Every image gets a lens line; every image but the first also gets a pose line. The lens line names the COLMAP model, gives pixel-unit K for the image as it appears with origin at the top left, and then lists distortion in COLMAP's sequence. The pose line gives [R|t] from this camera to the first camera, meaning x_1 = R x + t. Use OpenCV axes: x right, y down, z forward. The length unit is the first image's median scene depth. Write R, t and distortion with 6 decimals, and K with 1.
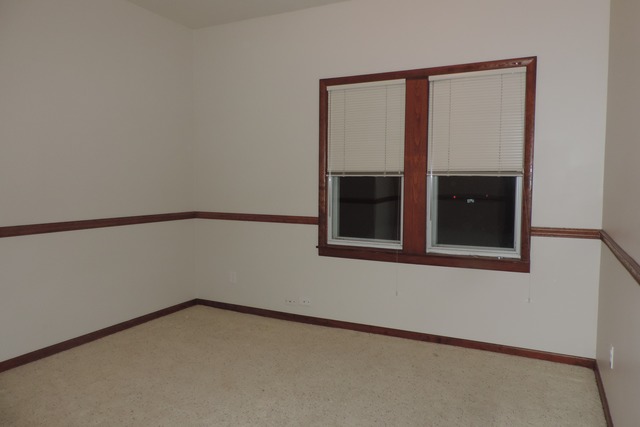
lens RADIAL K [[446.2, 0, 320.0], [0, 446.2, 213.5], [0, 0, 1]] dist [-0.040586, 0.003910]
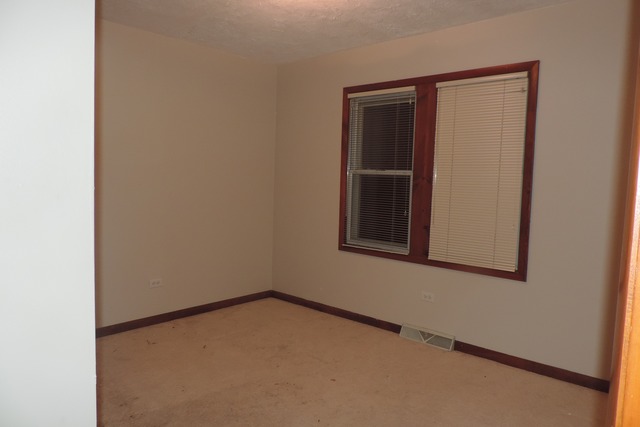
lens RADIAL K [[446.2, 0, 320.0], [0, 446.2, 213.5], [0, 0, 1]] dist [-0.040586, 0.003910]
pose [[0.976249, 0.028108, -0.214820, 0.204273], [-0.028119, 0.999600, 0.003004, -0.006799], [0.214819, 0.003108, 0.976649, -0.043712]]
